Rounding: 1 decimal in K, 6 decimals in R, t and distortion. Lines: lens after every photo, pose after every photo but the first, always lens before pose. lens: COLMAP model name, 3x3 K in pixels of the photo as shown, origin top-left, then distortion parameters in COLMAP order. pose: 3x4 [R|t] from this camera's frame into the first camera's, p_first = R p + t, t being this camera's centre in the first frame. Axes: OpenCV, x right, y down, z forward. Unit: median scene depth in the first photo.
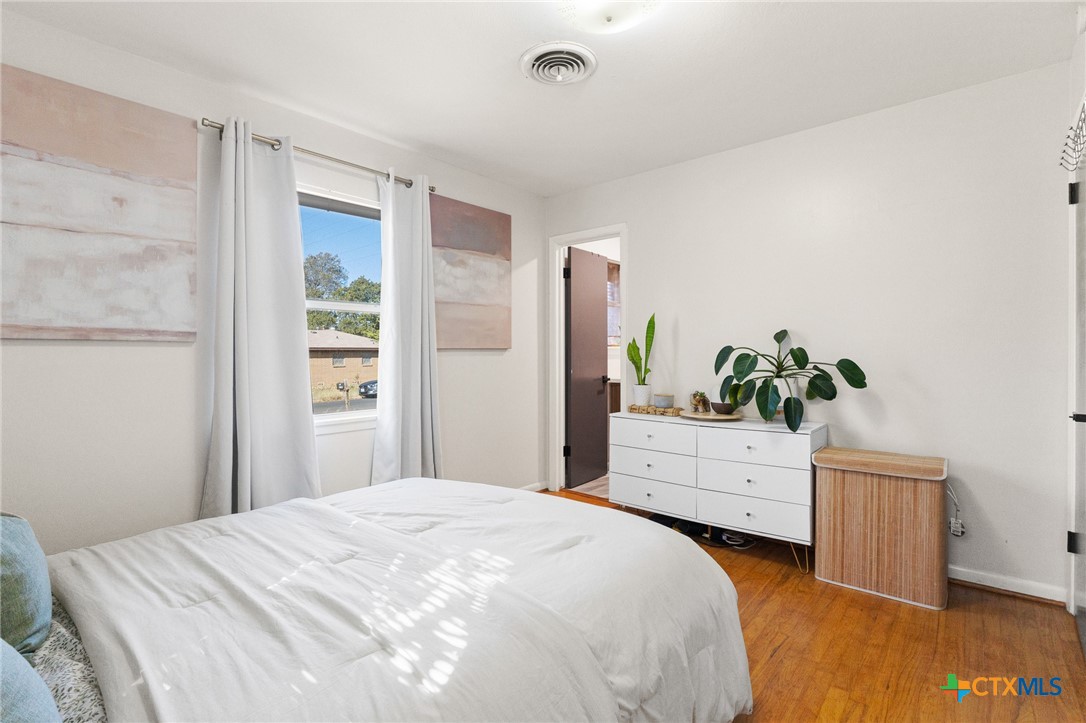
lens RADIAL K [[507.7, 0, 543.0], [0, 507.7, 361.5], [0, 0, 1]] dist [0.001940, -0.000105]
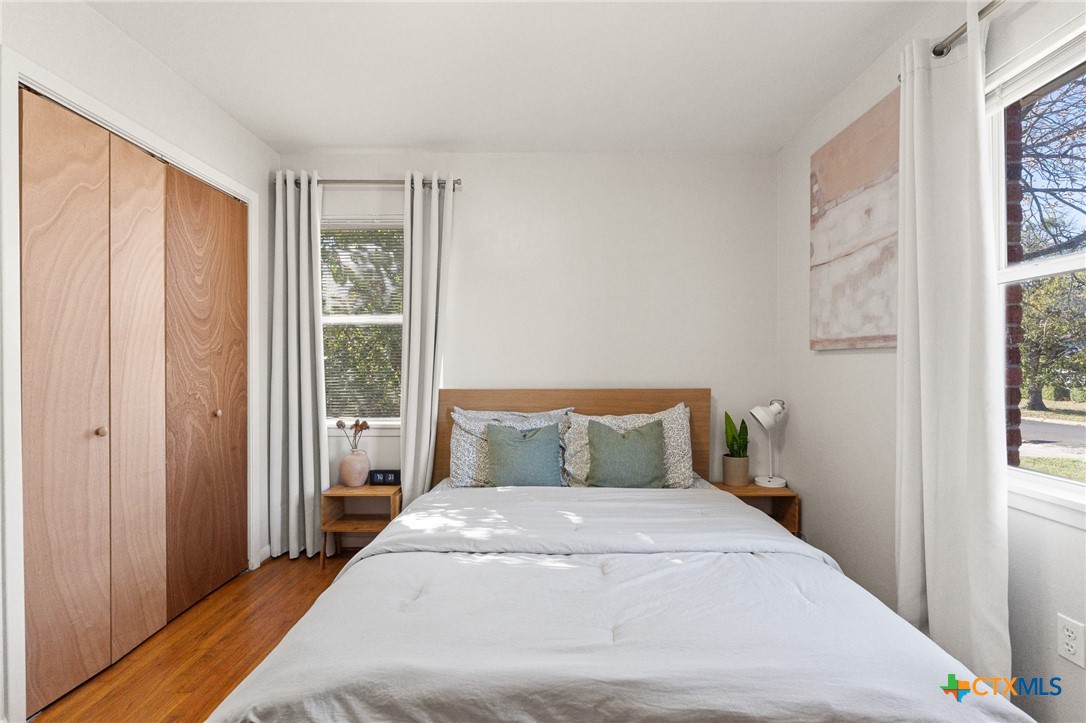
lens RADIAL K [[507.7, 0, 543.0], [0, 507.7, 361.5], [0, 0, 1]] dist [0.001940, -0.000105]
pose [[-0.764810, 0.001112, -0.644255, 0.330881], [-0.007228, 0.999921, 0.010306, -0.020154], [0.644215, 0.012539, -0.764742, 1.368839]]
